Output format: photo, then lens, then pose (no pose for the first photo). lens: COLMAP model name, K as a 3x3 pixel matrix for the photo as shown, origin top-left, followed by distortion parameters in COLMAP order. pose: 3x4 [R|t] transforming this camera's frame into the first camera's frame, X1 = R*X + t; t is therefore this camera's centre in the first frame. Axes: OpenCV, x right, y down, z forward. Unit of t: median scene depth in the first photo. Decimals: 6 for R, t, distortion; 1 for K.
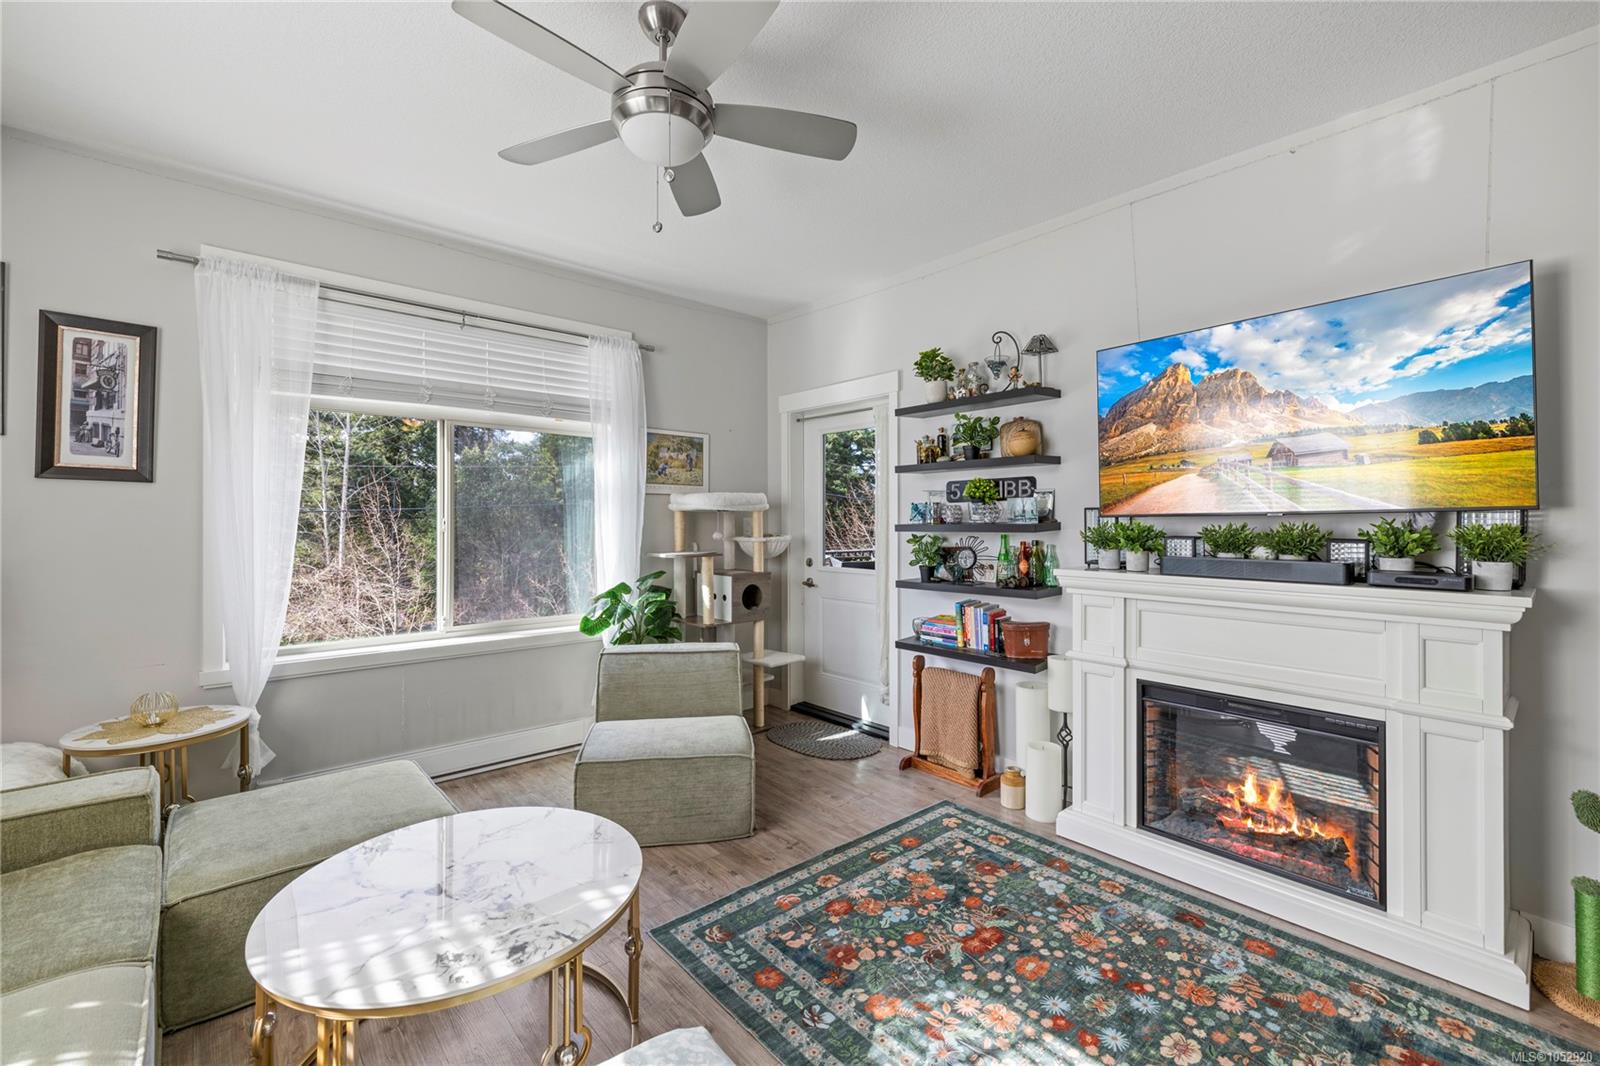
lens RADIAL K [[668.9, 0, 792.2], [0, 668.9, 518.3], [0, 0, 1]] dist [-0.000472, -0.000208]
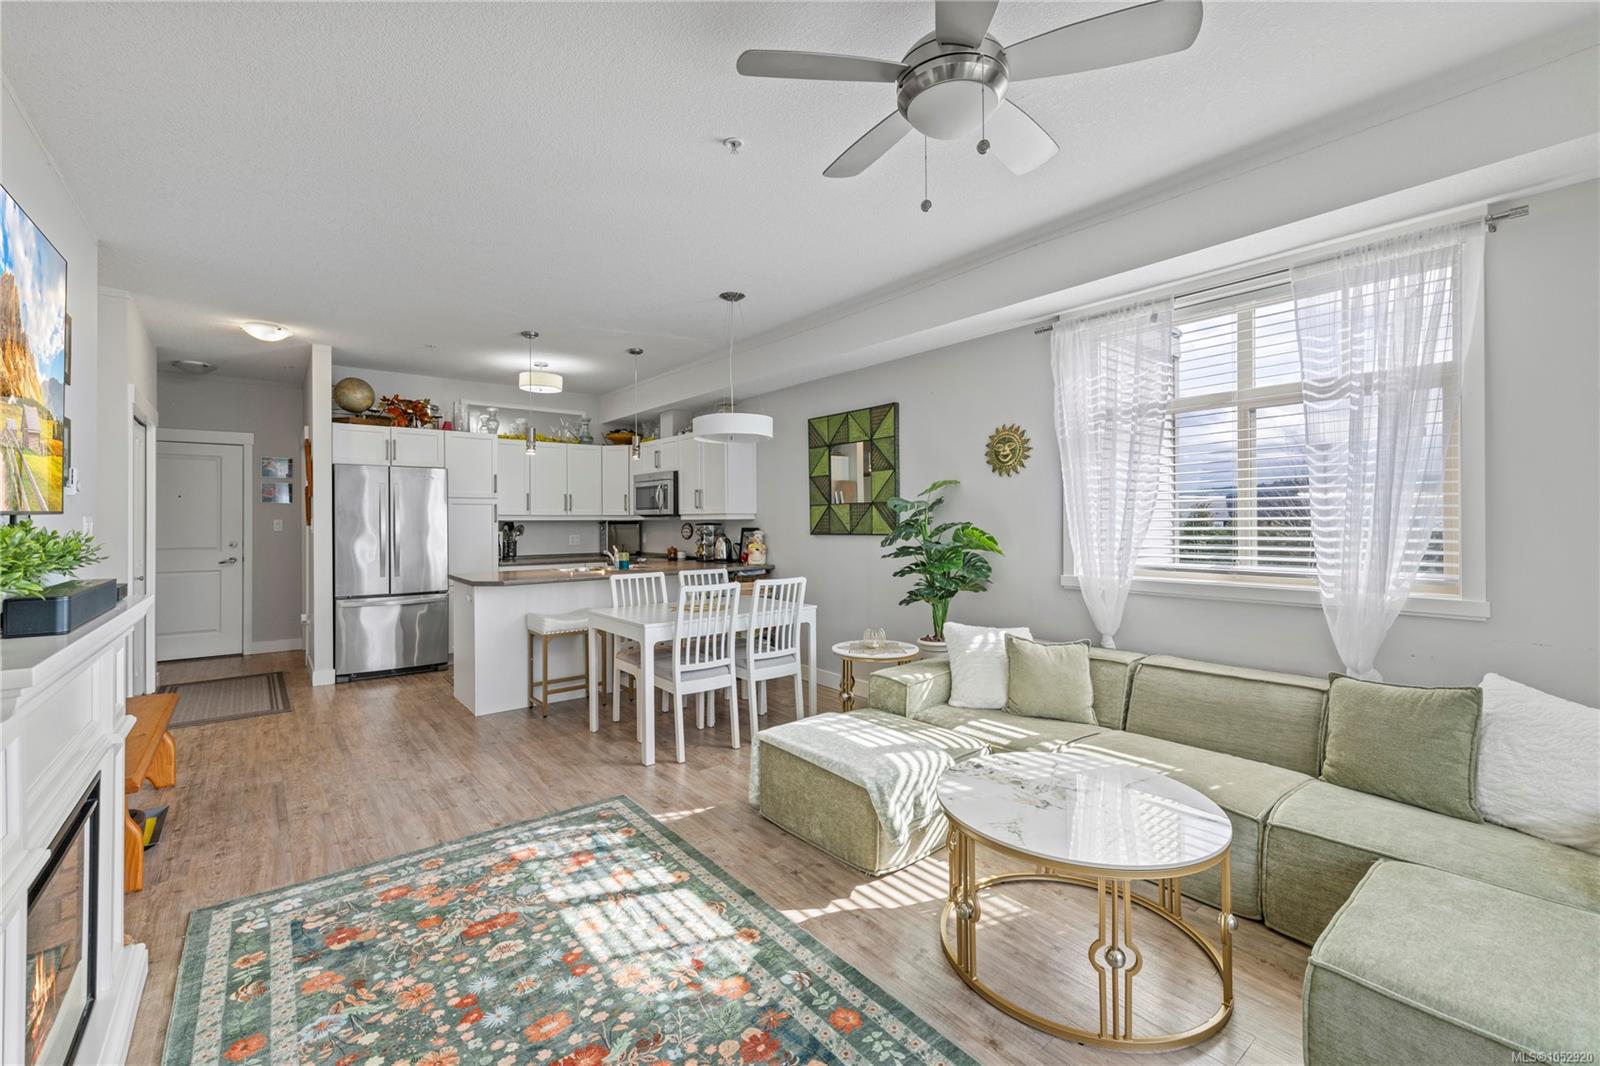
lens RADIAL K [[668.9, 0, 789.9], [0, 668.9, 518.4], [0, 0, 1]] dist [-0.000472, -0.000208]
pose [[-0.998726, 0.006890, 0.049994, -0.007468], [0.006545, 0.999954, -0.007053, 0.005627], [-0.050040, -0.006716, -0.998725, 1.499032]]
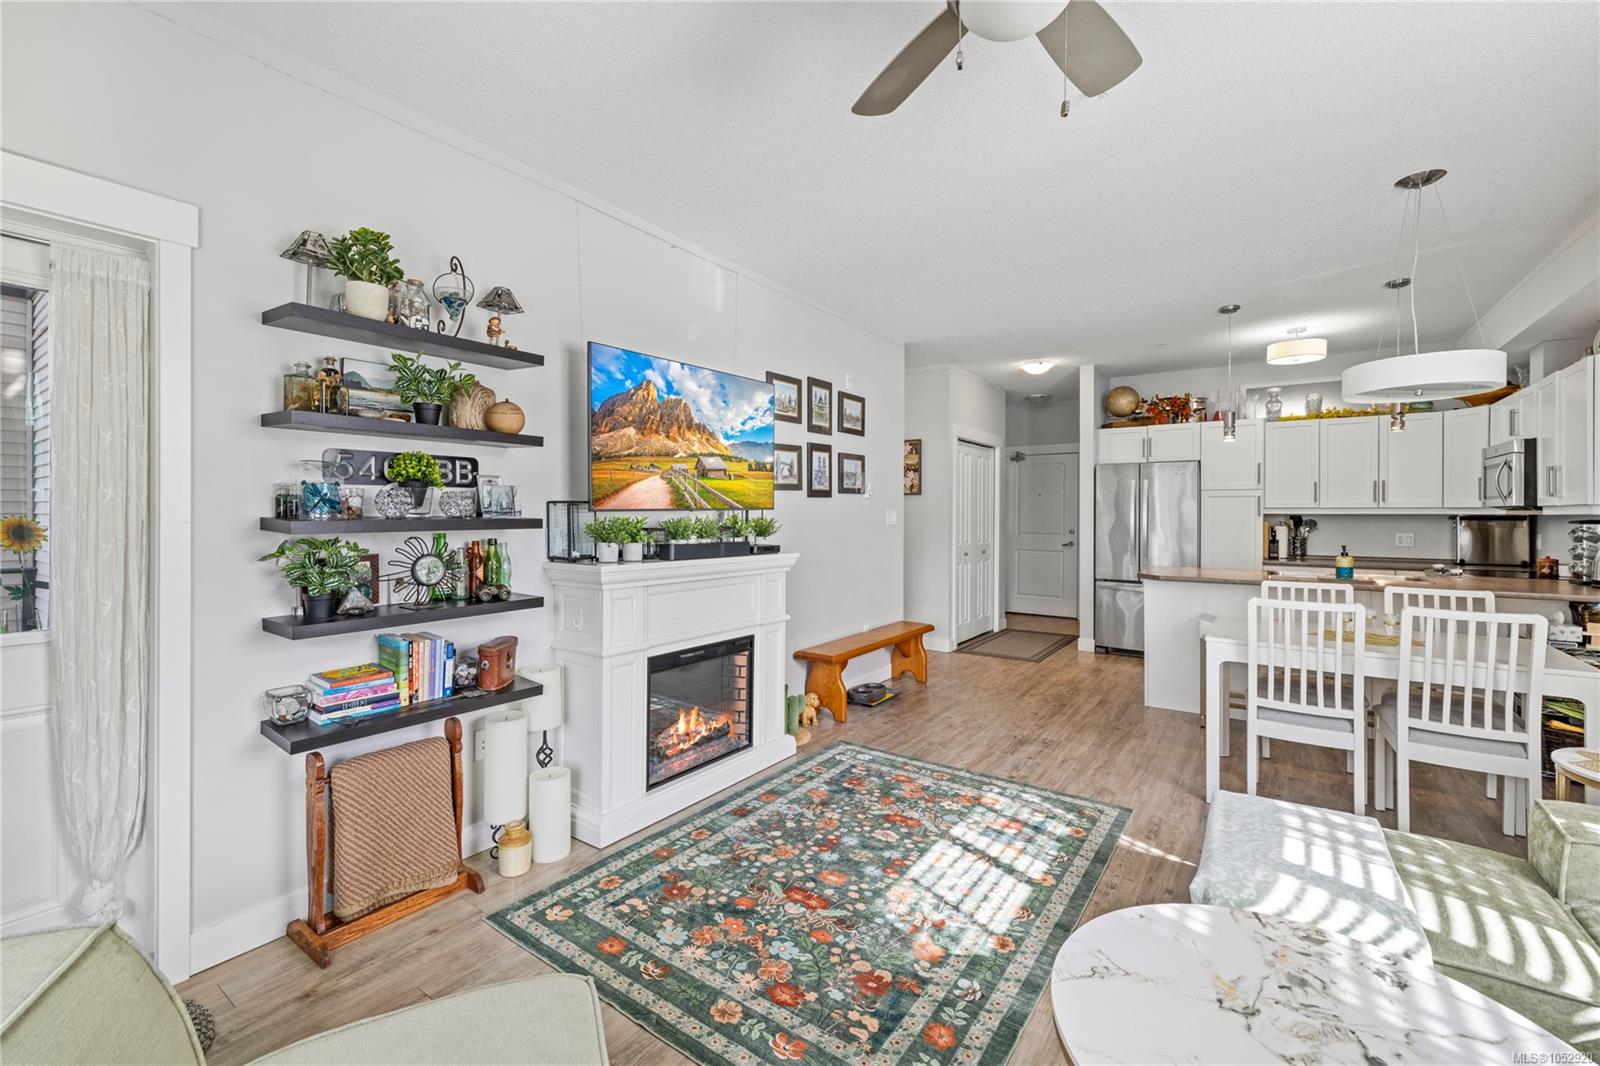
lens RADIAL K [[668.9, 0, 792.5], [0, 668.9, 514.8], [0, 0, 1]] dist [-0.000472, -0.000208]
pose [[-0.226065, 0.000272, 0.974112, -0.660289], [-0.005617, 0.999983, -0.001583, 0.004370], [-0.974096, -0.005830, -0.226059, 1.084588]]
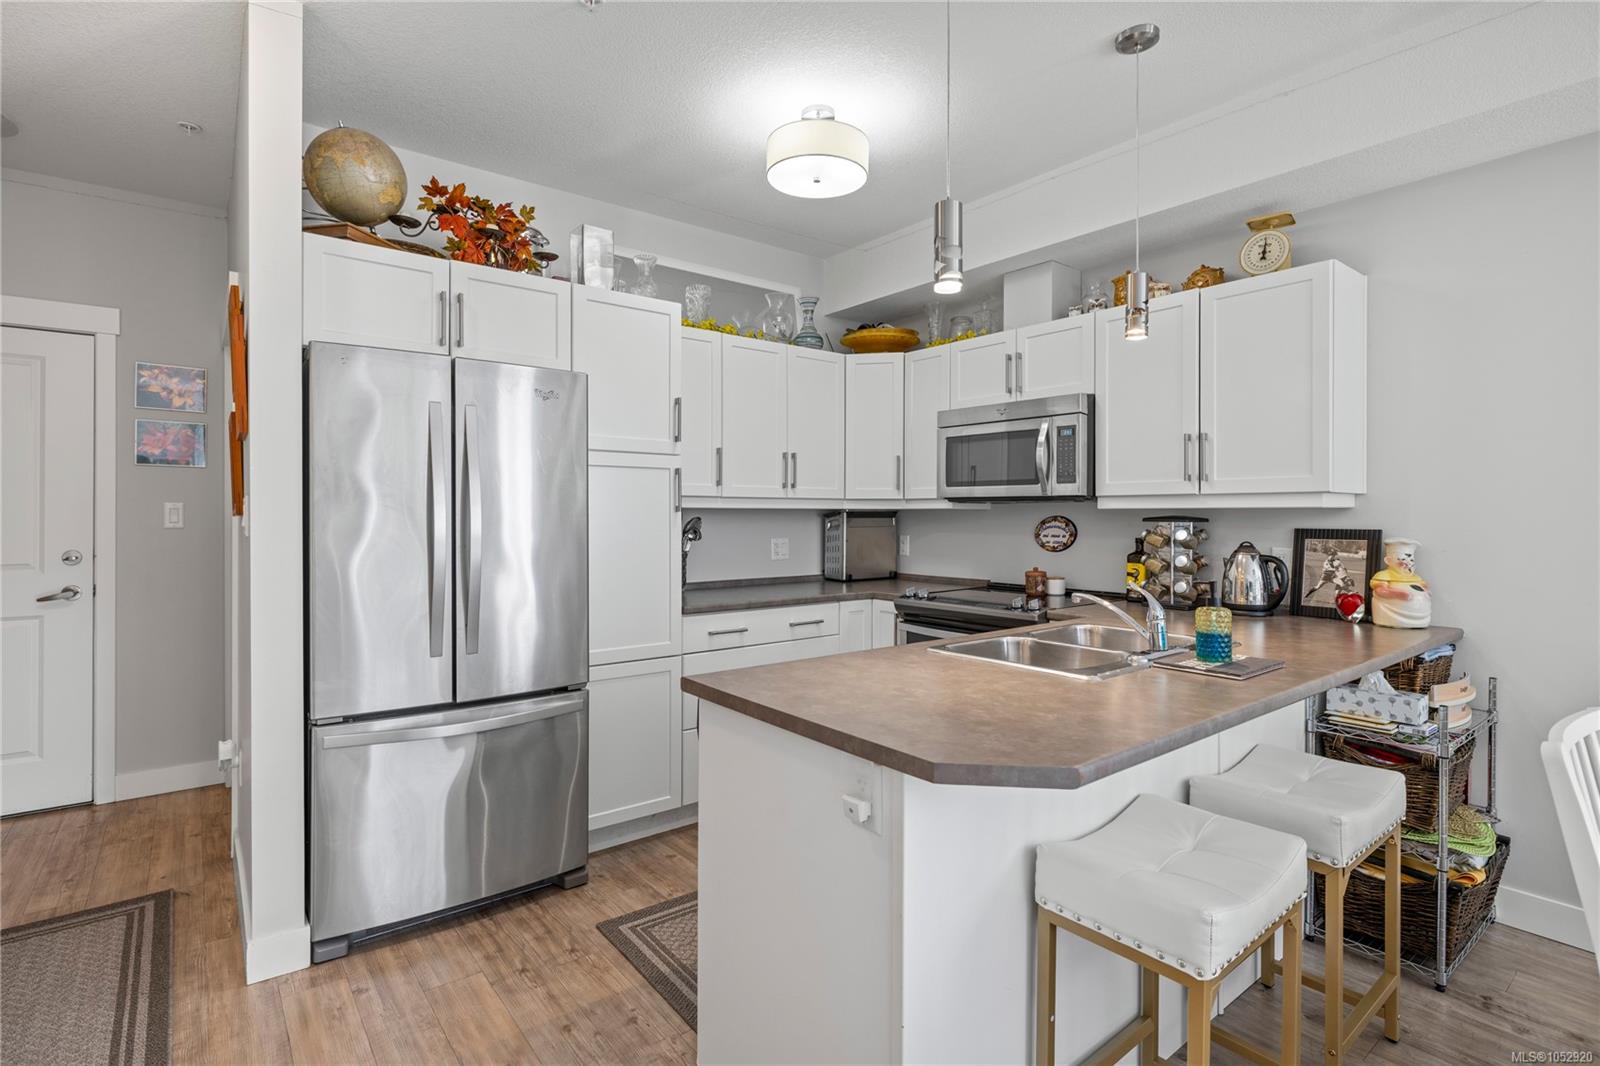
lens RADIAL K [[762.0, 0, 786.2], [0, 762.0, 517.0], [0, 0, 1]] dist [-0.005935, 0.001541]
pose [[-0.998366, -0.000093, 0.057151, 1.024252], [-0.000147, 1.000000, -0.000948, 0.005729], [-0.057151, -0.000955, -0.998365, 0.188175]]
